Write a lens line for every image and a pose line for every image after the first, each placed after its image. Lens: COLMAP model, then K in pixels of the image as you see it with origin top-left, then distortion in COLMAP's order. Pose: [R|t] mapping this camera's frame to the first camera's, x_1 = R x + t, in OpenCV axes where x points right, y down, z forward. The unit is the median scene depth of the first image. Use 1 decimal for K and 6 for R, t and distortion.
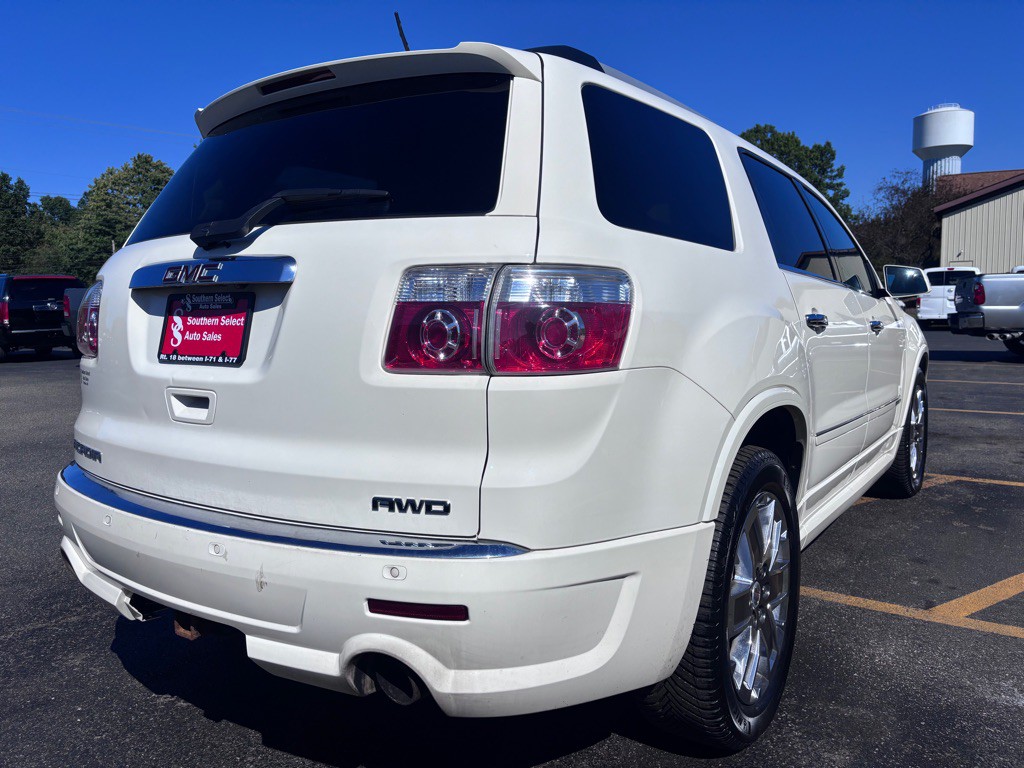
lens RADIAL K [[769.9, 0, 508.2], [0, 769.9, 377.8], [0, 0, 1]] dist [0.007810, 0.012730]
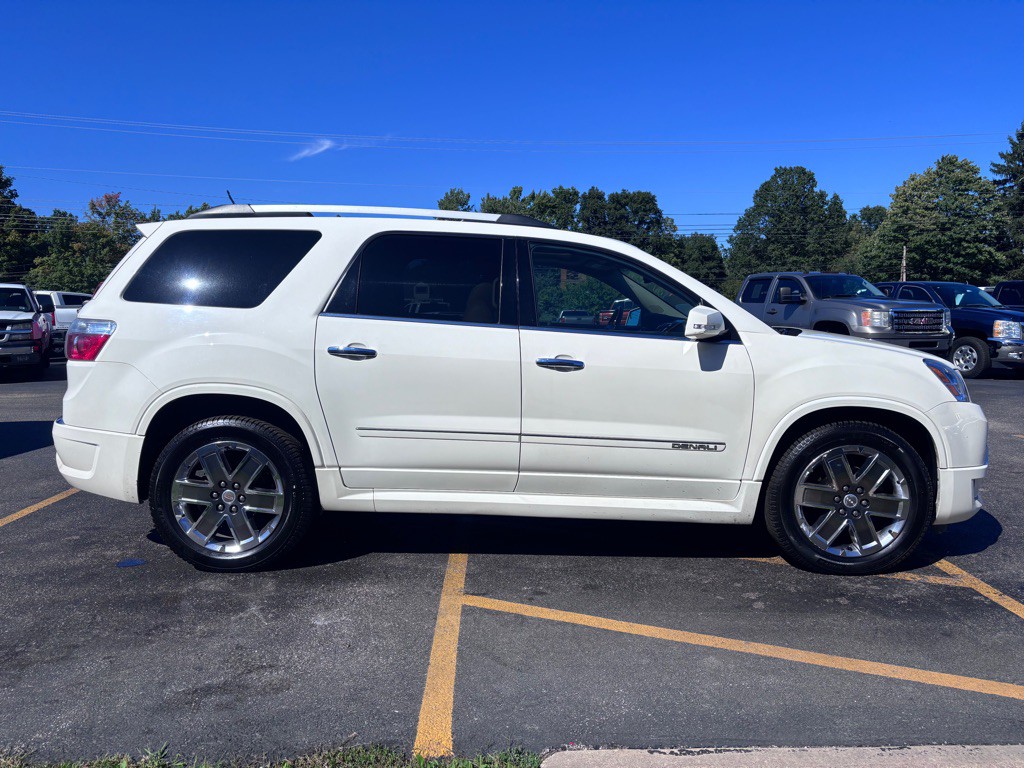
lens RADIAL K [[769.9, 0, 509.7], [0, 769.9, 387.4], [0, 0, 1]] dist [0.007810, 0.012730]
pose [[0.578191, 0.105579, -0.809042, 2.376408], [-0.101248, 0.993212, 0.057255, -0.142767], [0.809595, 0.048810, 0.584956, 0.549238]]
